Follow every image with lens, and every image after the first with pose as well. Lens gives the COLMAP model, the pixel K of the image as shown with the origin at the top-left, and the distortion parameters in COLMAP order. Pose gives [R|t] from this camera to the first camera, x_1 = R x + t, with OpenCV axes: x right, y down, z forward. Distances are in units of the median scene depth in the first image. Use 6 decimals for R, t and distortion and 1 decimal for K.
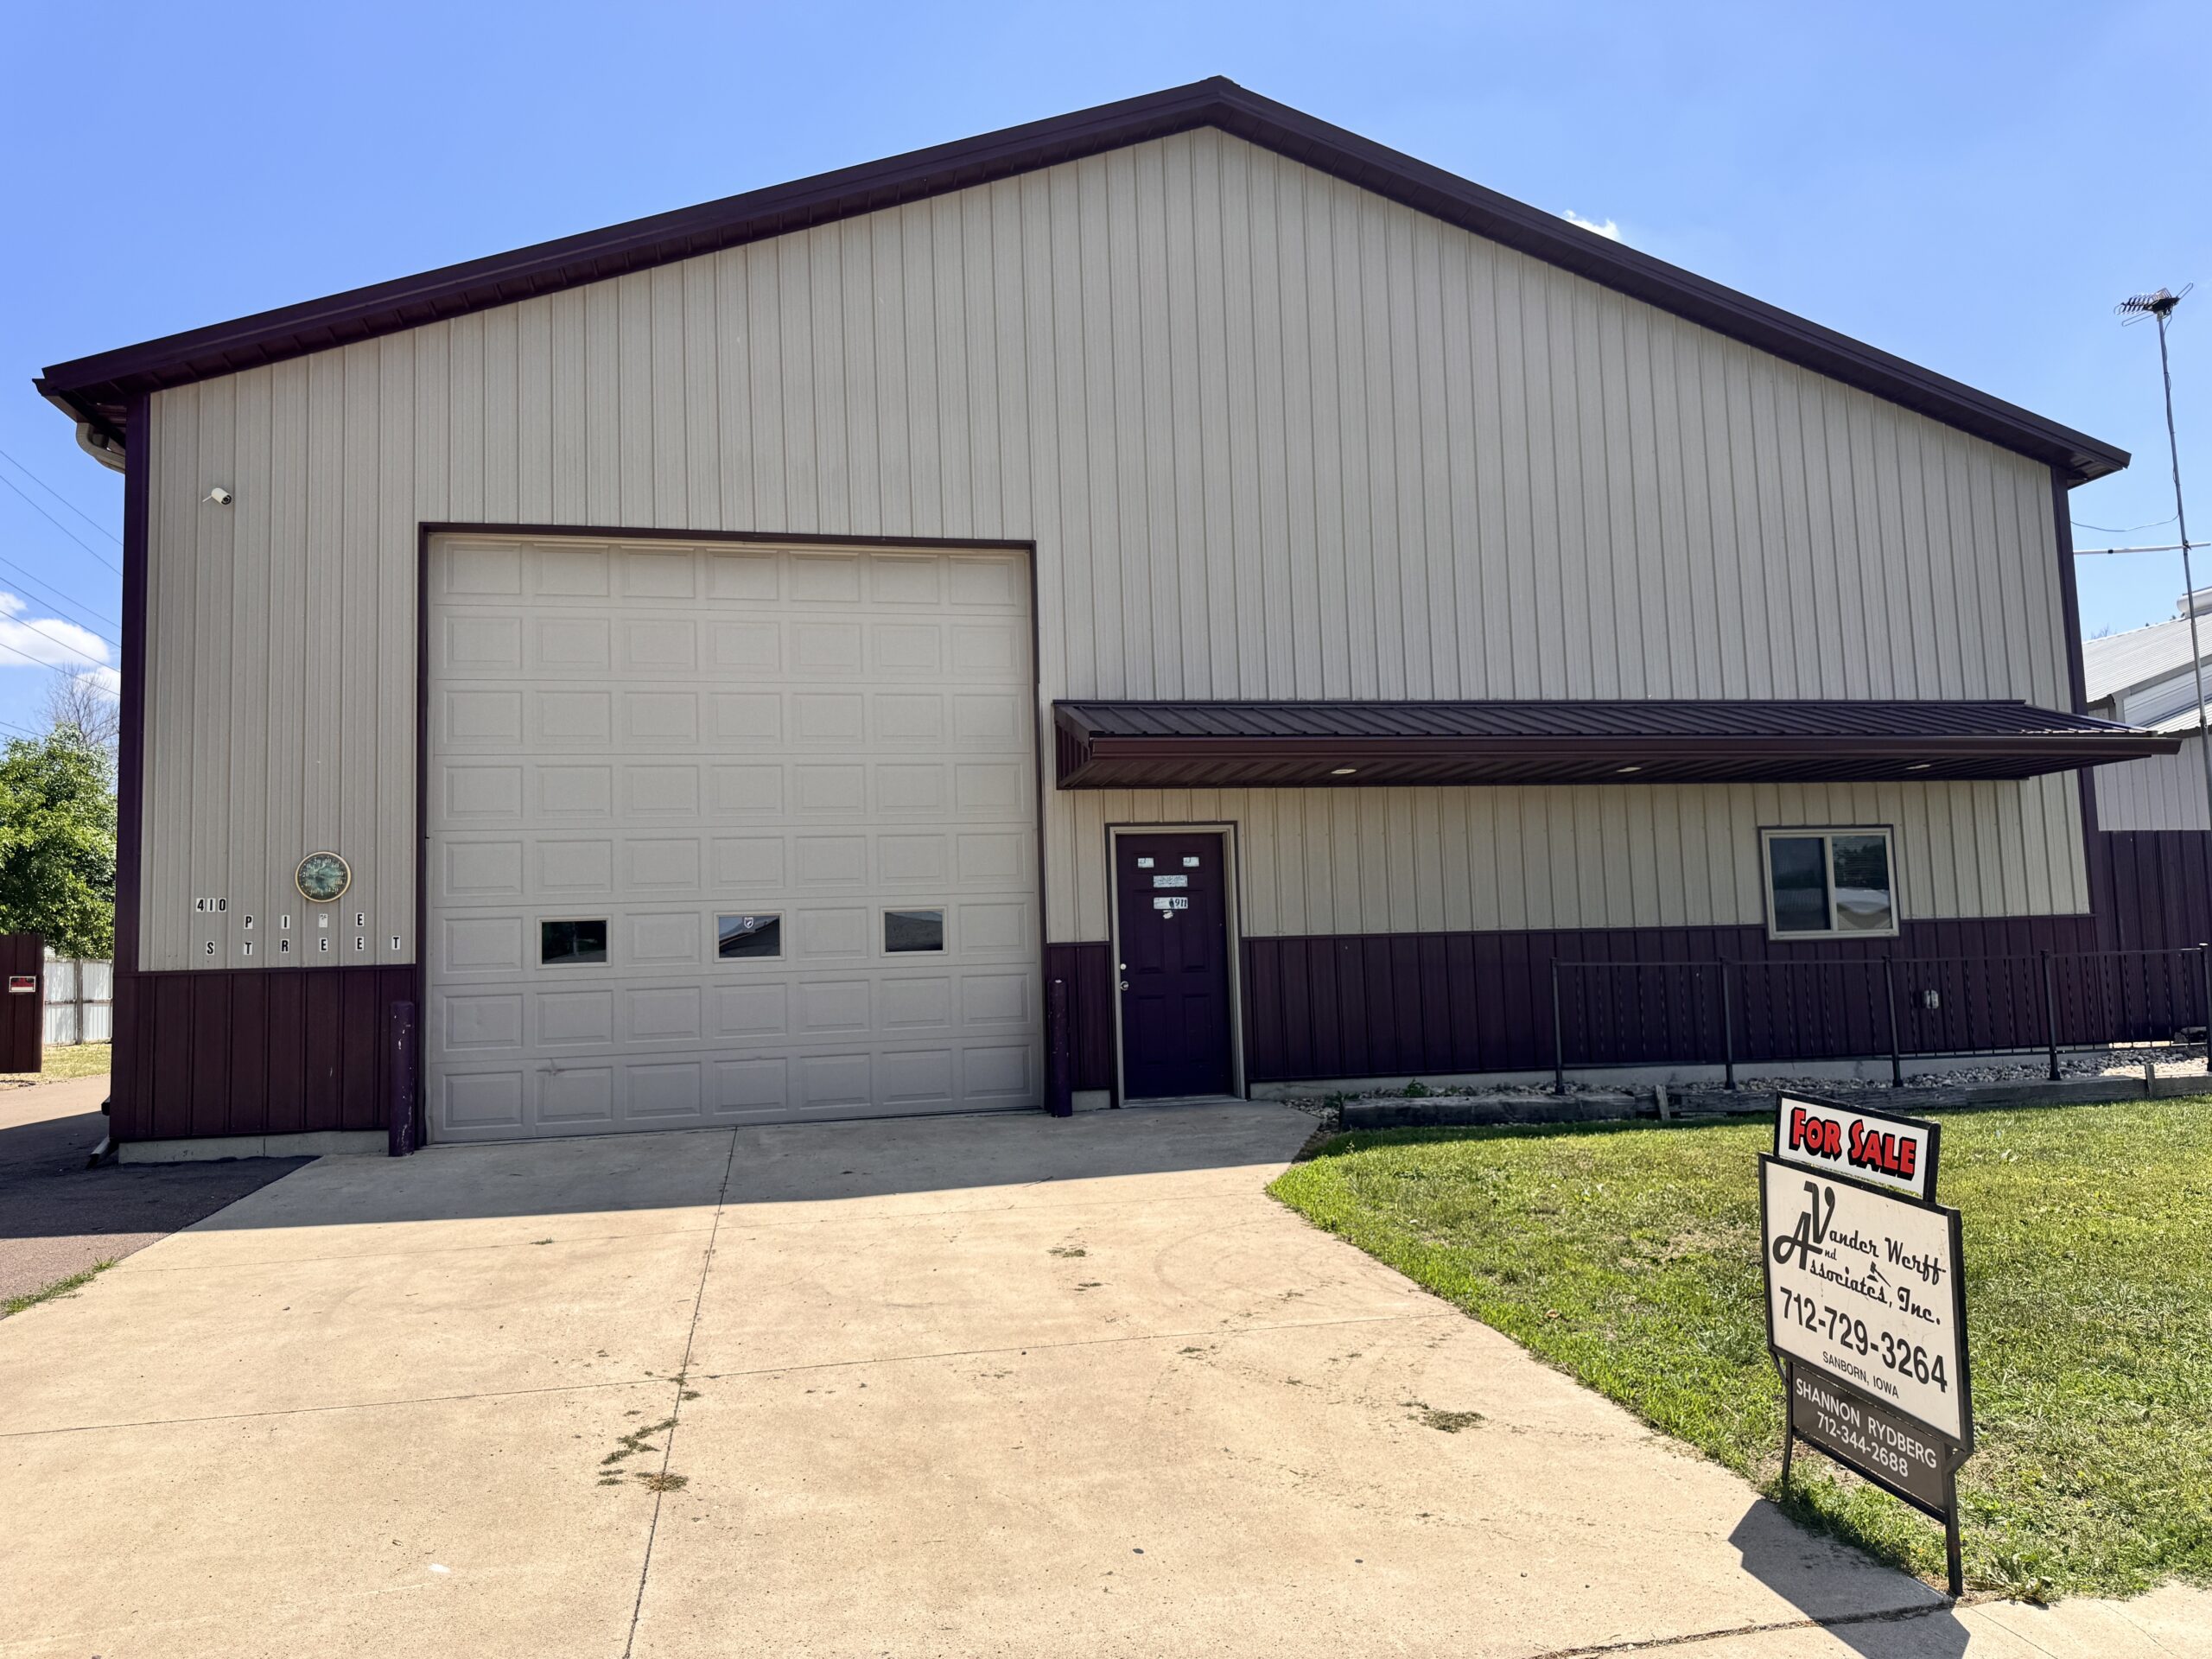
lens RADIAL K [[1602.5, 0, 1096.9], [0, 1602.5, 837.0], [0, 0, 1]] dist [0.013914, -0.005700]
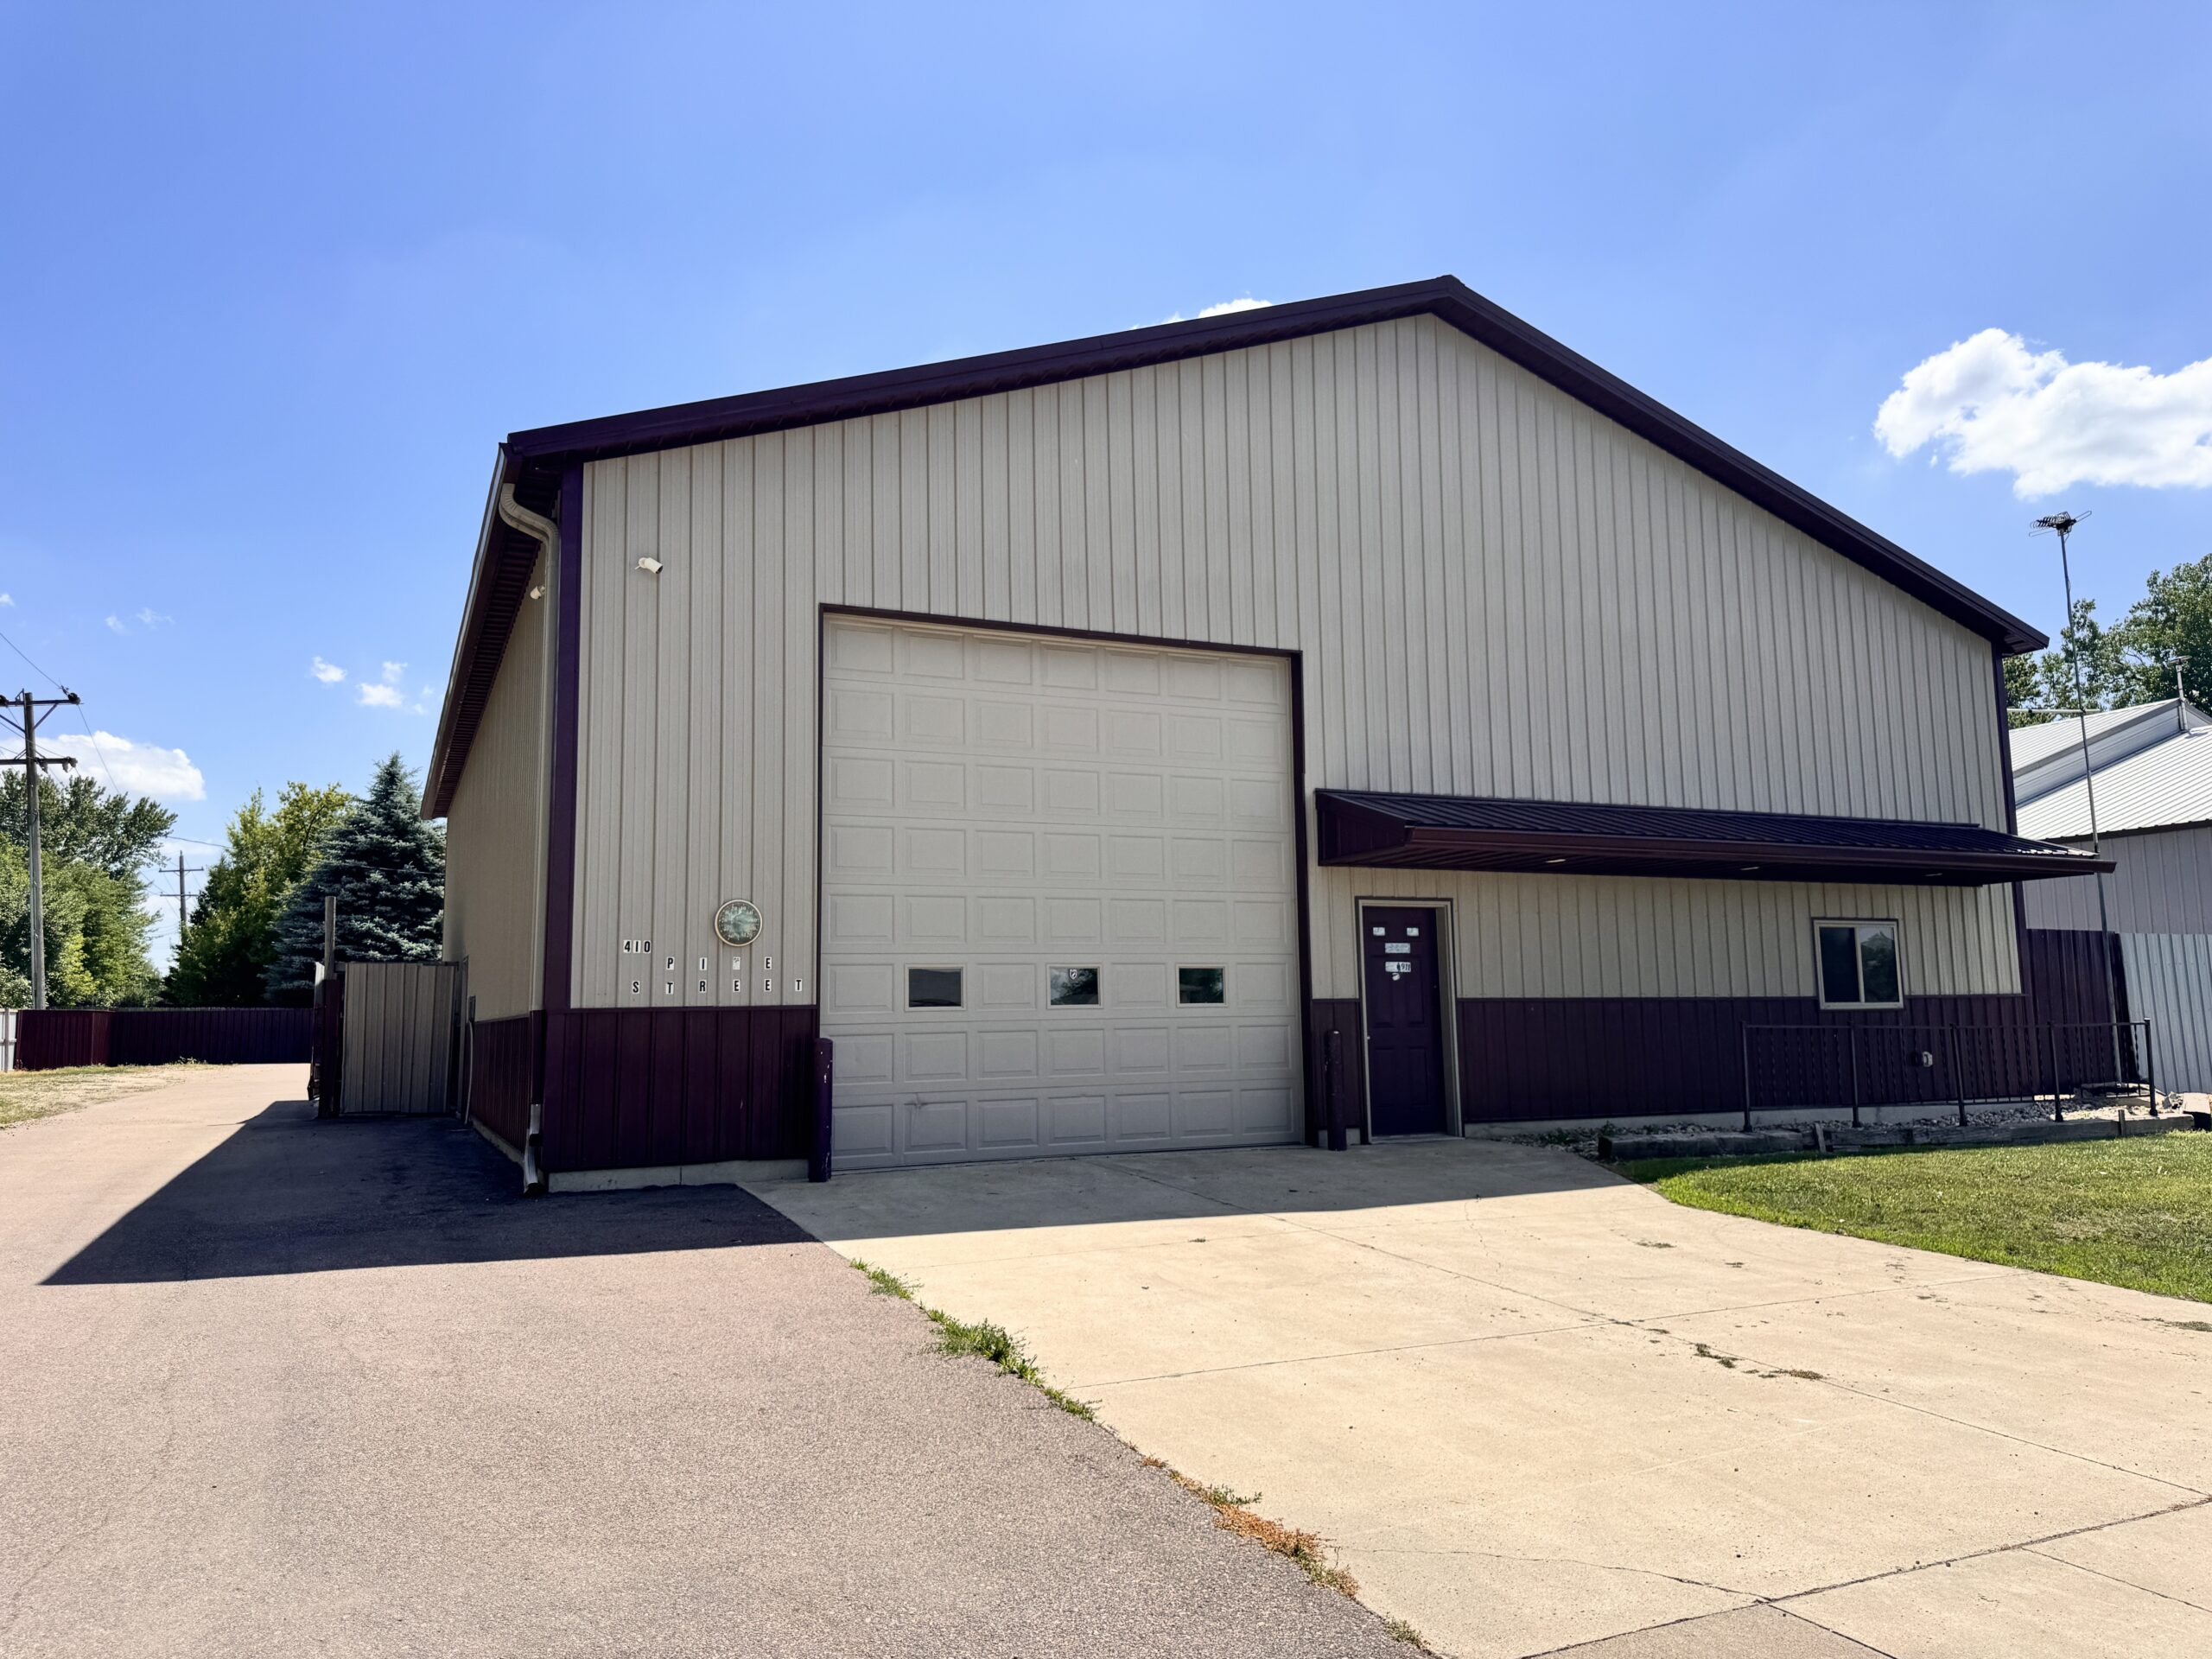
lens RADIAL K [[1582.3, 0, 1106.0], [0, 1582.3, 829.5], [0, 0, 1]] dist [0.048940, -0.063481]
pose [[0.974319, 0.043805, 0.220869, -0.429043], [-0.033524, 0.998182, -0.050086, 0.006466], [-0.222662, 0.041396, 0.974017, -0.084450]]
